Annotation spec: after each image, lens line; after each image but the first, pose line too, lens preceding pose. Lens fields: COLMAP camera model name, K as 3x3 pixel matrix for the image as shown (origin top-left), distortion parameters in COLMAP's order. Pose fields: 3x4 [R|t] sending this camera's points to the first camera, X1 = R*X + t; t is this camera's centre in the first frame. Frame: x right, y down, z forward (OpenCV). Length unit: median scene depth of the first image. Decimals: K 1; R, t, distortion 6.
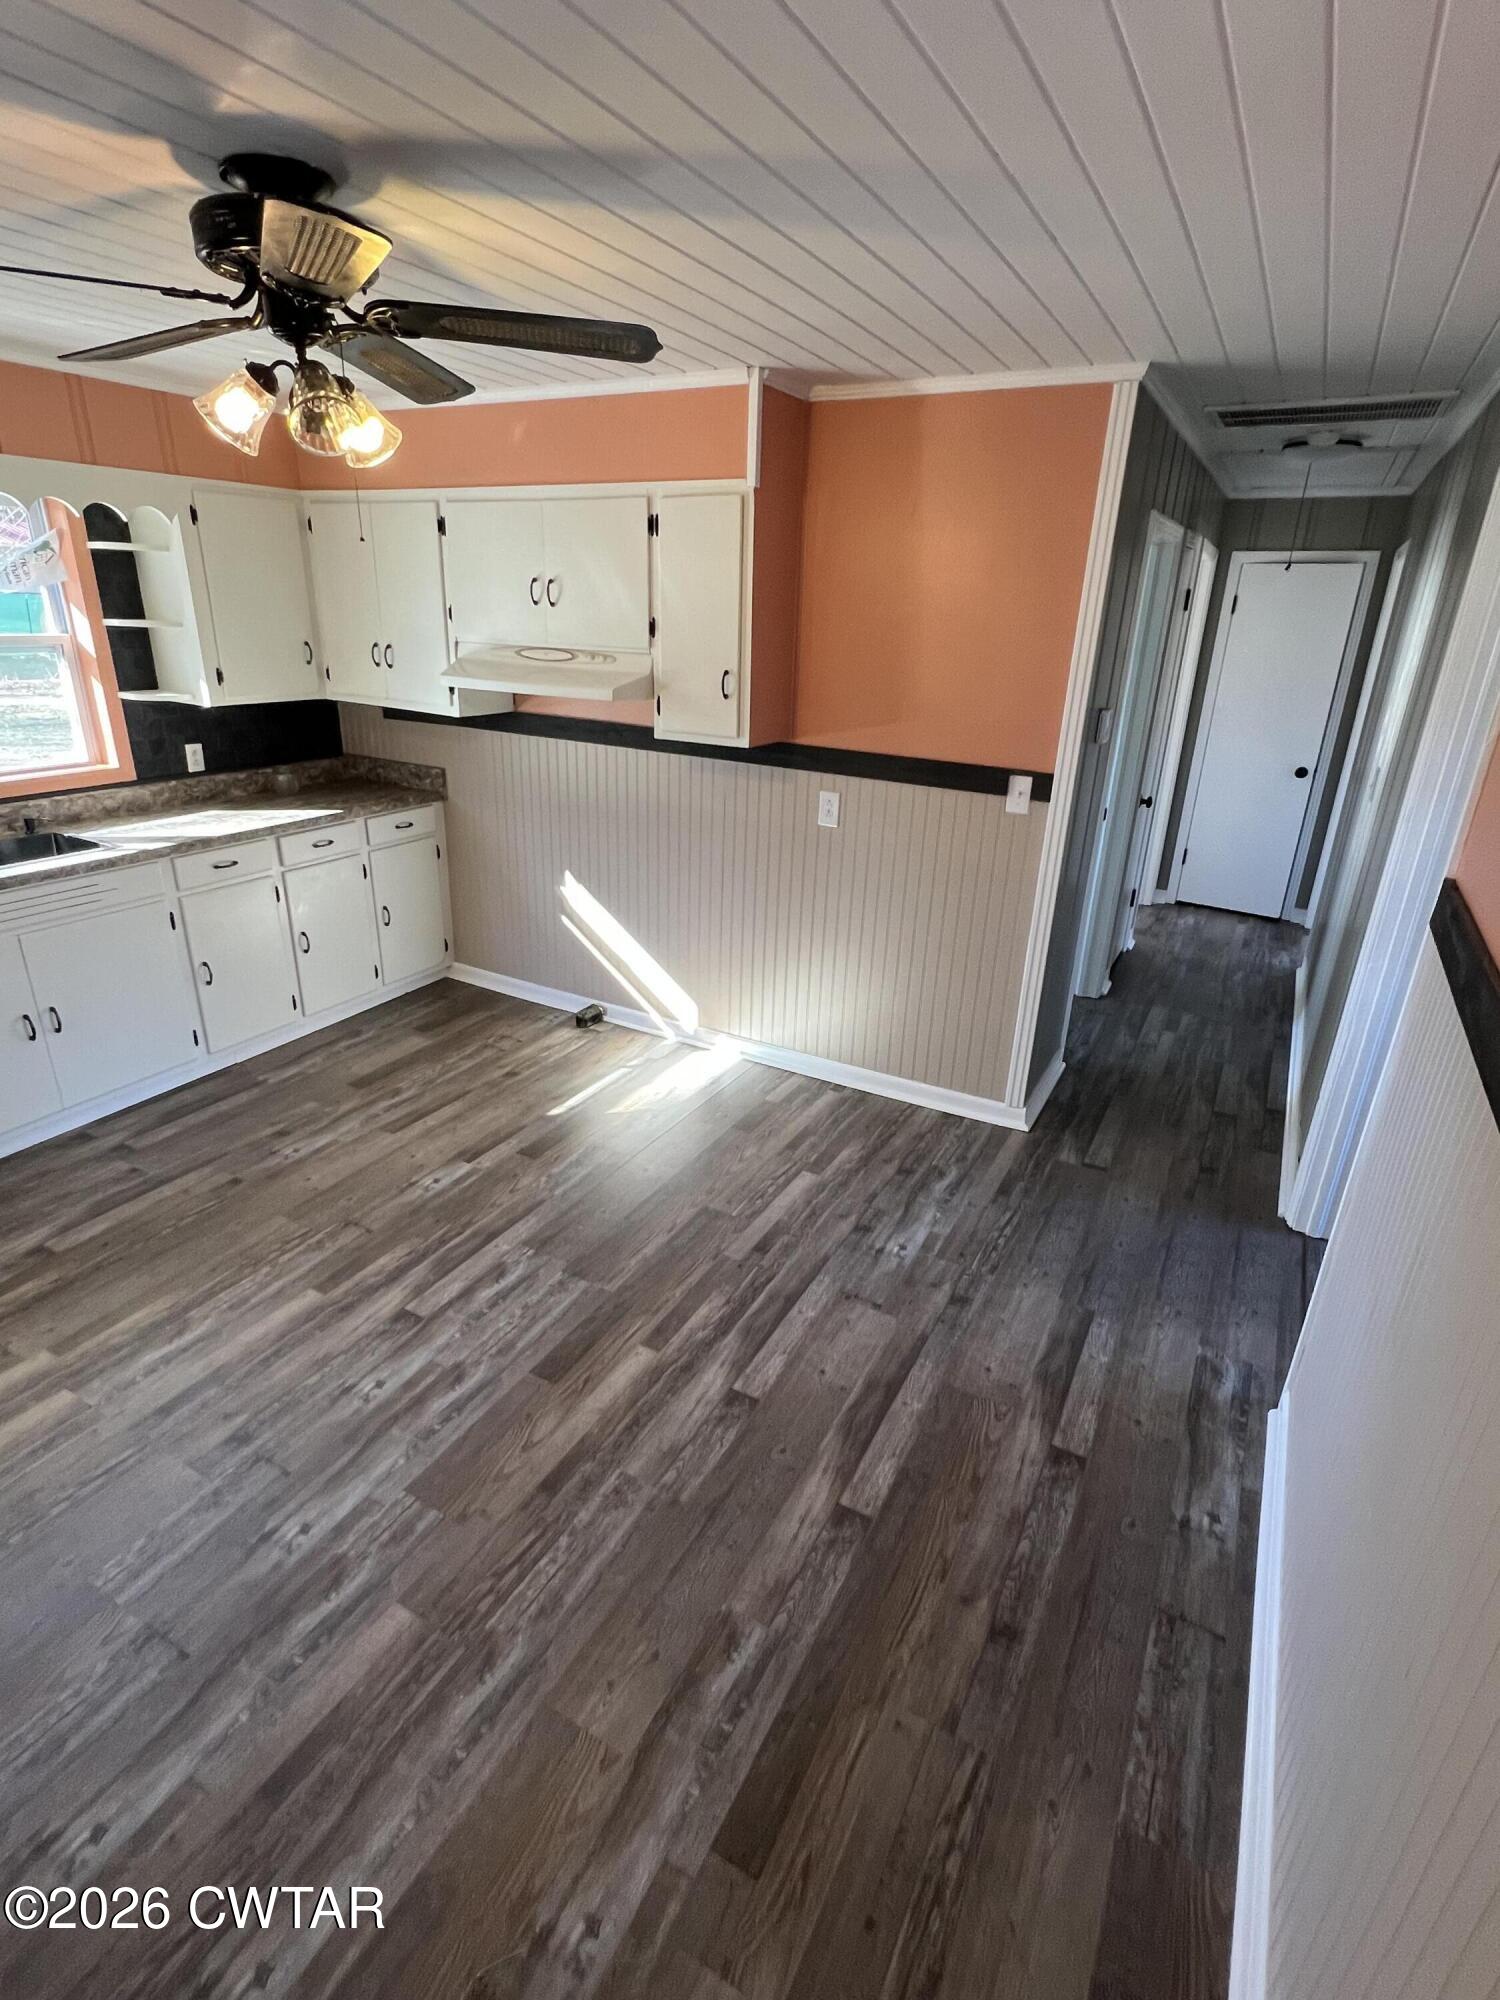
lens RADIAL K [[973.7, 0, 750.2], [0, 973.7, 996.1], [0, 0, 1]] dist [-0.002312, 0.000351]
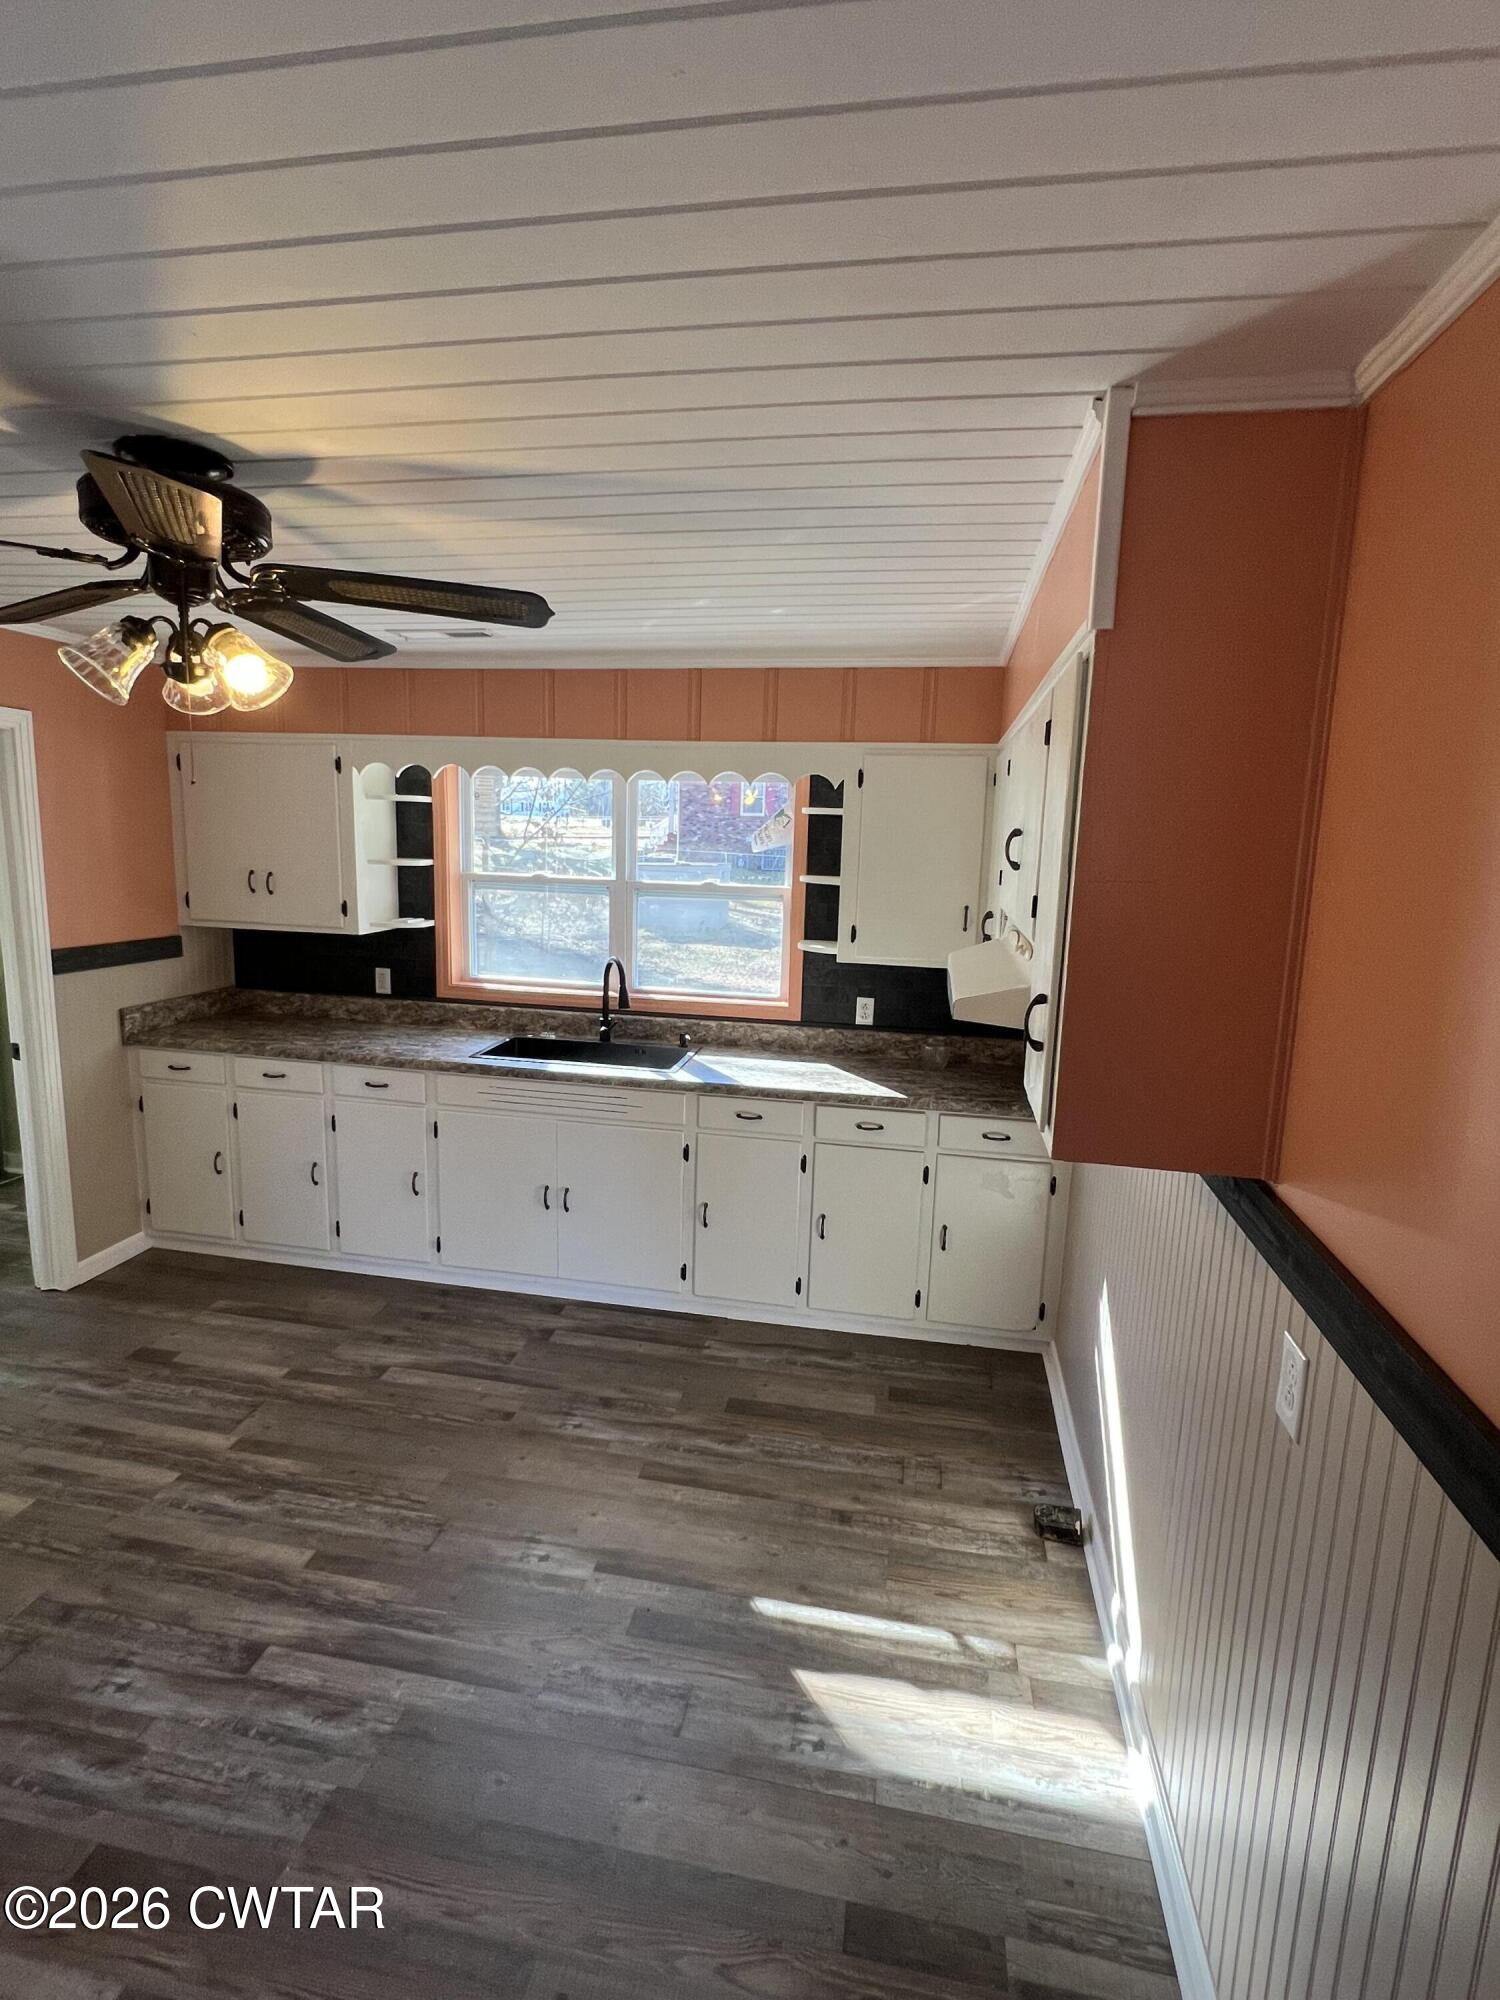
lens RADIAL K [[973.7, 0, 759.7], [0, 973.7, 993.1], [0, 0, 1]] dist [-0.002312, 0.000351]
pose [[0.314808, 0.133234, -0.939758, 0.411121], [-0.374246, 0.927309, 0.006101, -0.305087], [0.872259, 0.349780, 0.341787, 0.760594]]
